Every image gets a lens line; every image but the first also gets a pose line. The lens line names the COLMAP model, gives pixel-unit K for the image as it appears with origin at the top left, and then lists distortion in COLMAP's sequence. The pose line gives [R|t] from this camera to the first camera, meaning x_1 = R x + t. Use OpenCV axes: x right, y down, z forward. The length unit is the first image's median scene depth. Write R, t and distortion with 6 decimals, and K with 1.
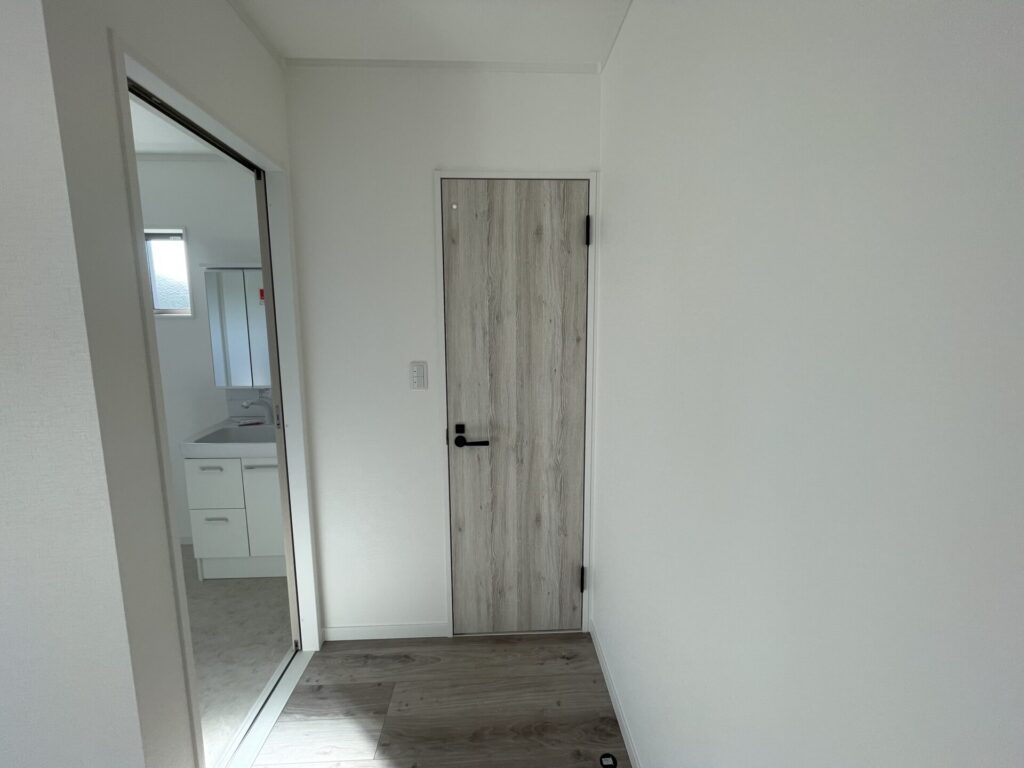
lens RADIAL K [[413.6, 0, 512.0], [0, 413.6, 384.0], [0, 0, 1]] dist [-0.001324, -0.000219]
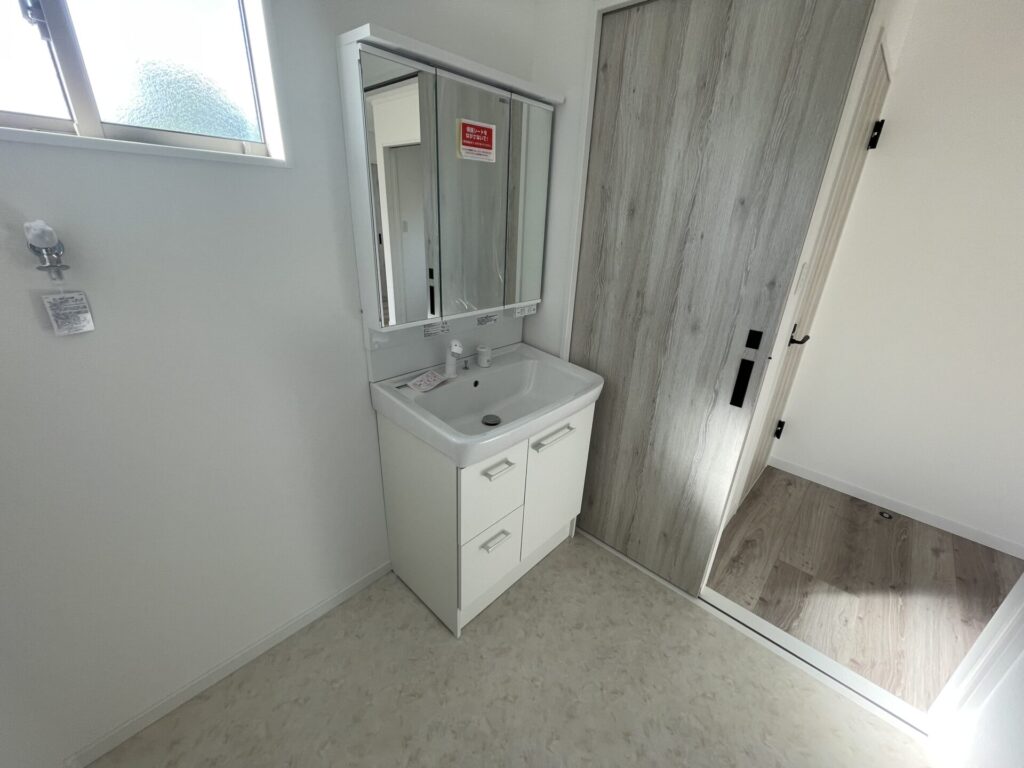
lens RADIAL K [[413.6, 0, 512.0], [0, 413.6, 384.0], [0, 0, 1]] dist [-0.001324, -0.000219]
pose [[0.709599, -0.236452, 0.663747, -1.408710], [0.044338, 0.955129, 0.292852, -0.099494], [-0.703210, -0.178378, 0.688242, 0.798188]]
